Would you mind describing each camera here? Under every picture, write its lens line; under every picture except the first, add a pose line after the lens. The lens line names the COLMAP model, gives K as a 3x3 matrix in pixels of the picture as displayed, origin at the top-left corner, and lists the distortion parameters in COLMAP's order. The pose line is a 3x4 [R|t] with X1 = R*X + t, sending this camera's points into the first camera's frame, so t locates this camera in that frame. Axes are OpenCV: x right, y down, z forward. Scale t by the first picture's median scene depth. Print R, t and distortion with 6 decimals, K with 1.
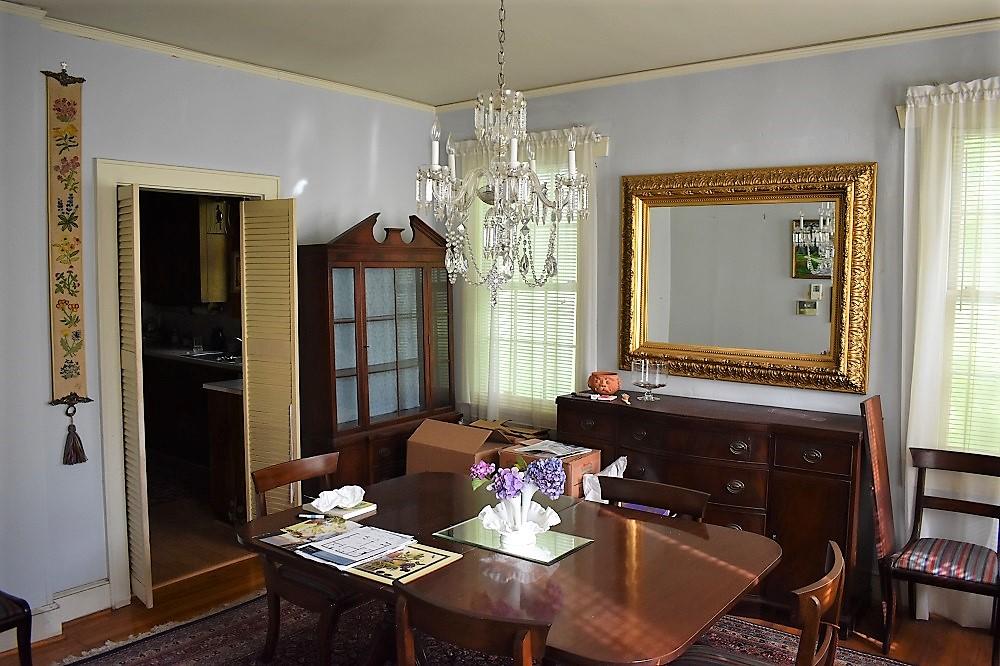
lens RADIAL K [[784.1, 0, 500.0], [0, 784.1, 333.0], [0, 0, 1]] dist [-0.087684, 0.002678]
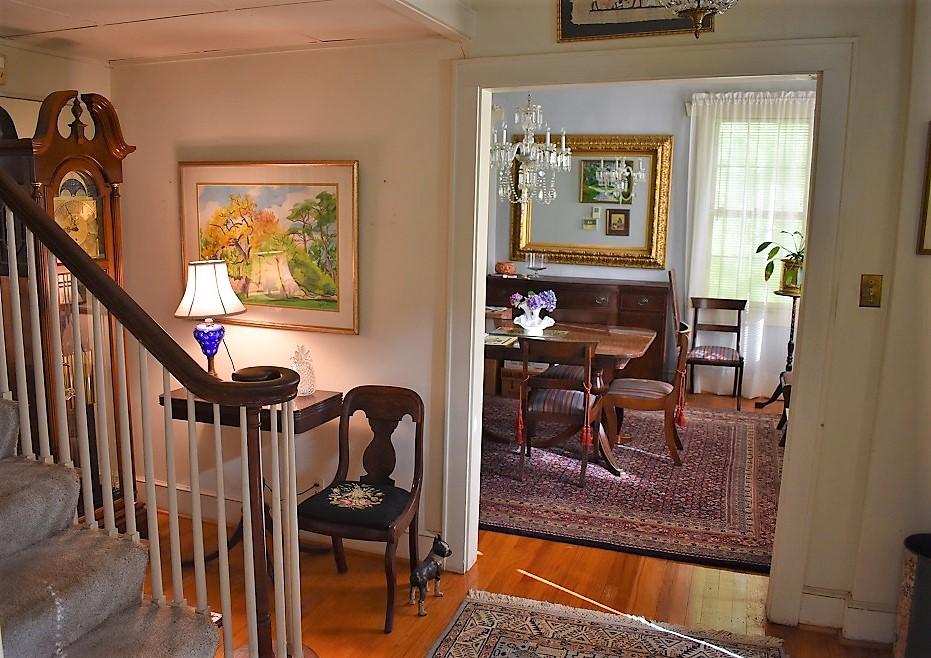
lens RADIAL K [[761.6, 0, 465.5], [0, 761.6, 329.0], [0, 0, 1]] dist [-0.083315, -0.001045]
pose [[0.958376, -0.039805, 0.282720, -0.452665], [0.012725, 0.995205, 0.096983, 0.042858], [-0.285224, -0.089348, 0.954287, -0.526293]]
